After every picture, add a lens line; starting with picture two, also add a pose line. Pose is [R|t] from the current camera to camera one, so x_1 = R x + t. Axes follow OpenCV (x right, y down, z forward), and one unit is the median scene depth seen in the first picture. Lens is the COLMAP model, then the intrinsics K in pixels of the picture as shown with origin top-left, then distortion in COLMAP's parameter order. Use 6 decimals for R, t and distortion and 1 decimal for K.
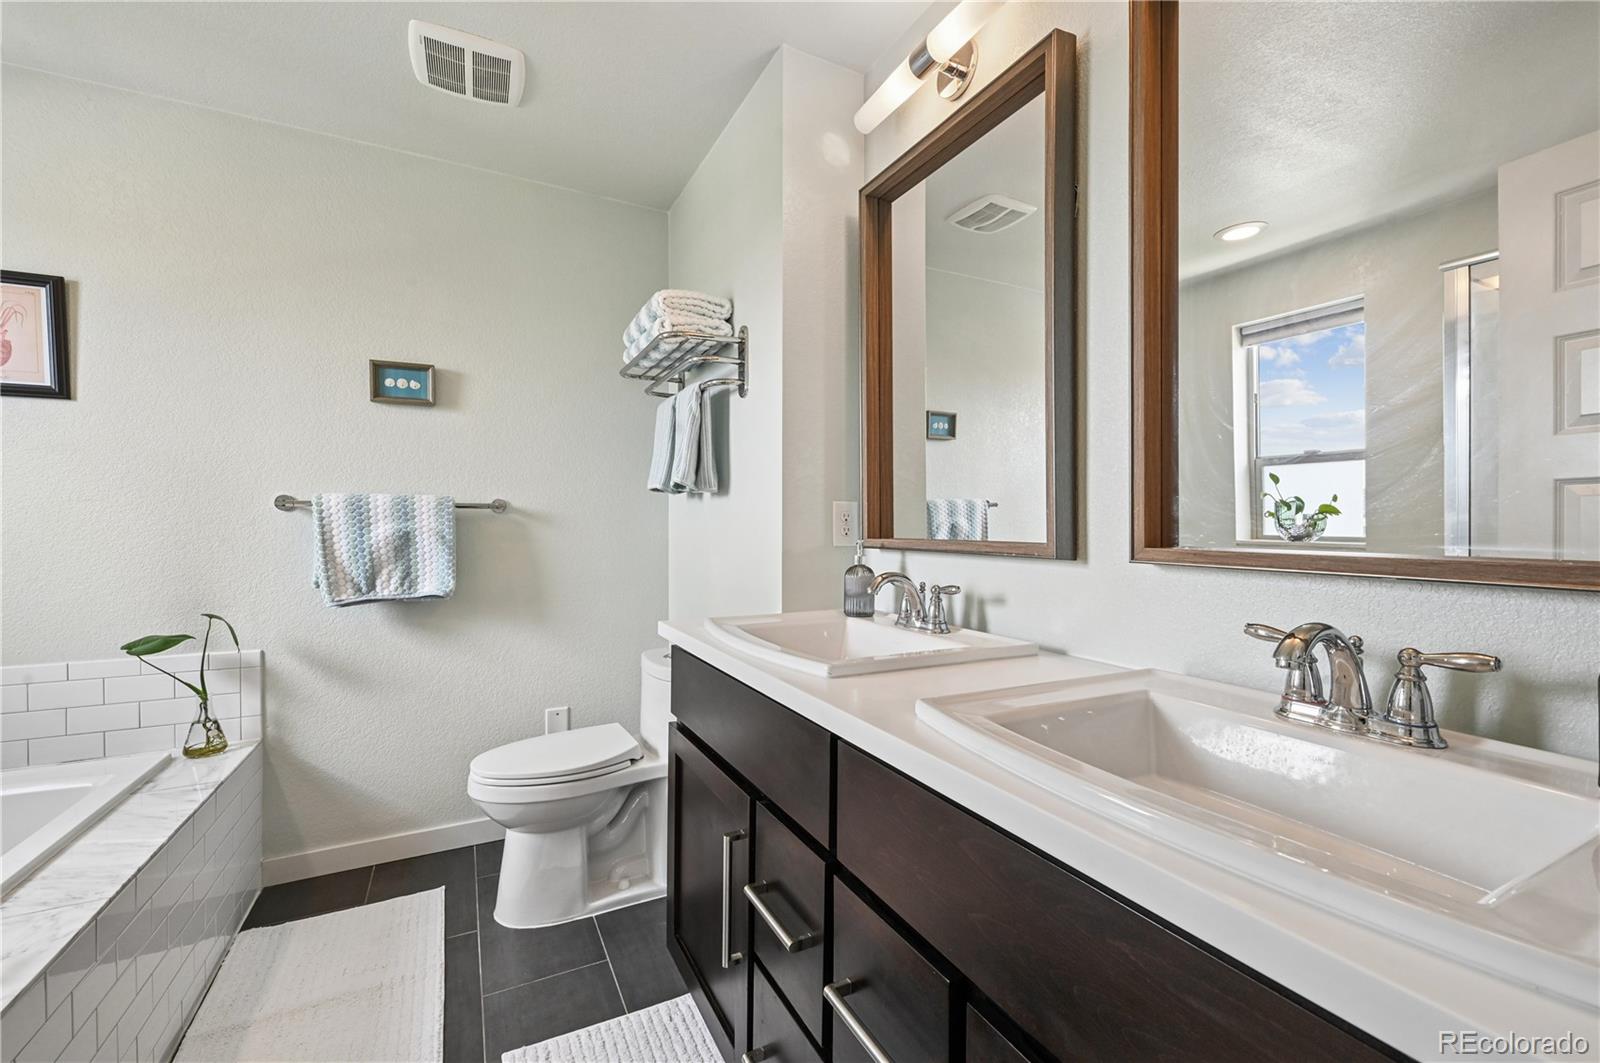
lens RADIAL K [[677.9, 0, 799.5], [0, 677.9, 529.9], [0, 0, 1]] dist [-0.003210, -0.000125]
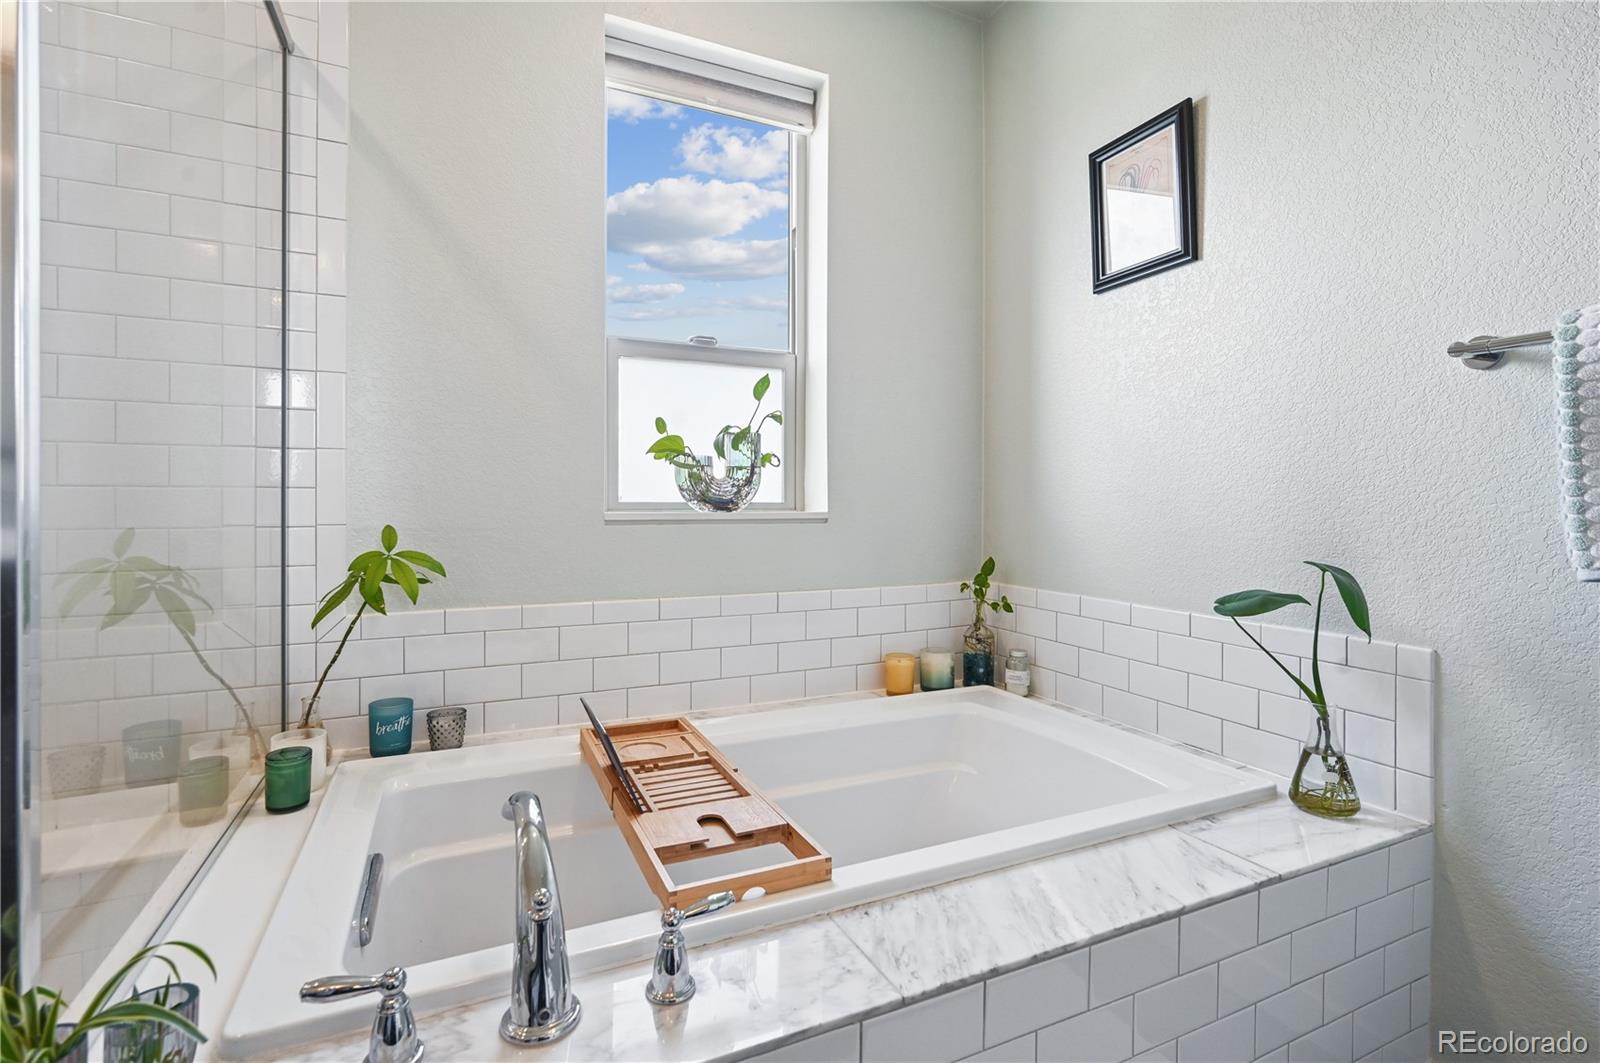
lens RADIAL K [[729.5, 0, 794.4], [0, 729.5, 519.1], [0, 0, 1]] dist [-0.001487, 0.000676]
pose [[-0.043294, 0.015824, -0.998937, -0.253285], [-0.003719, 0.999865, 0.015999, 0.080102], [0.999055, 0.004408, -0.043229, 0.590568]]
